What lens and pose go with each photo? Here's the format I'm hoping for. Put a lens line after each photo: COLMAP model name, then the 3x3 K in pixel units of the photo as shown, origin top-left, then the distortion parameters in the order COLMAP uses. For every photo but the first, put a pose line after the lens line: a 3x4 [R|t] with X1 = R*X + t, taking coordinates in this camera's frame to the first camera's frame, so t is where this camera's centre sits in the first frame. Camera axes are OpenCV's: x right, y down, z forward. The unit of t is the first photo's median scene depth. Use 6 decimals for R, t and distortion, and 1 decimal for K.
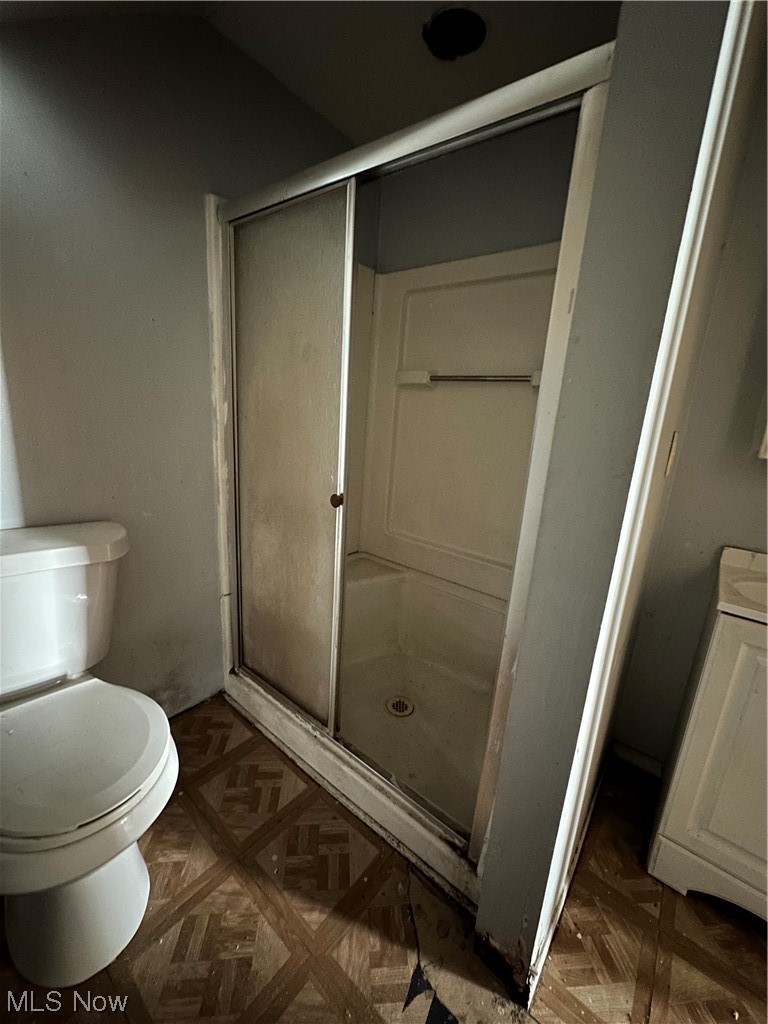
lens RADIAL K [[406.4, 0, 384.0], [0, 406.4, 512.0], [0, 0, 1]] dist [-0.000424, 0.000450]
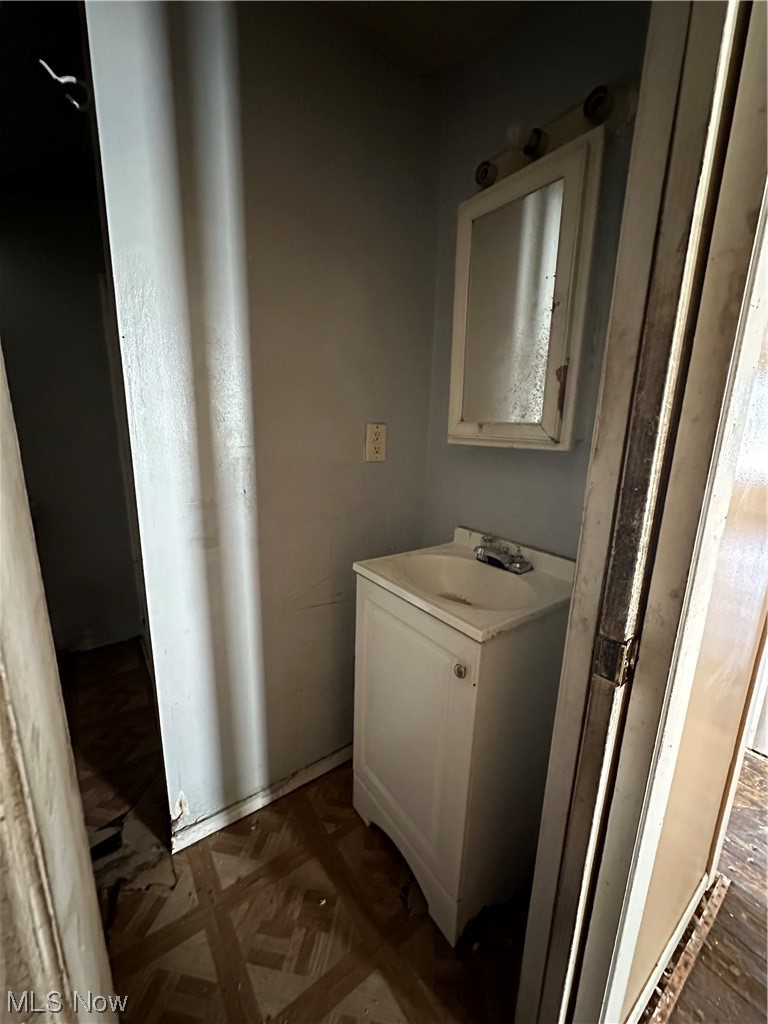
lens RADIAL K [[406.4, 0, 384.0], [0, 406.4, 512.0], [0, 0, 1]] dist [-0.000424, 0.000450]
pose [[0.965108, 0.009477, -0.261681, 1.203188], [-0.016254, 0.999586, -0.023742, 0.096386], [0.261348, 0.027167, 0.964862, -0.128370]]
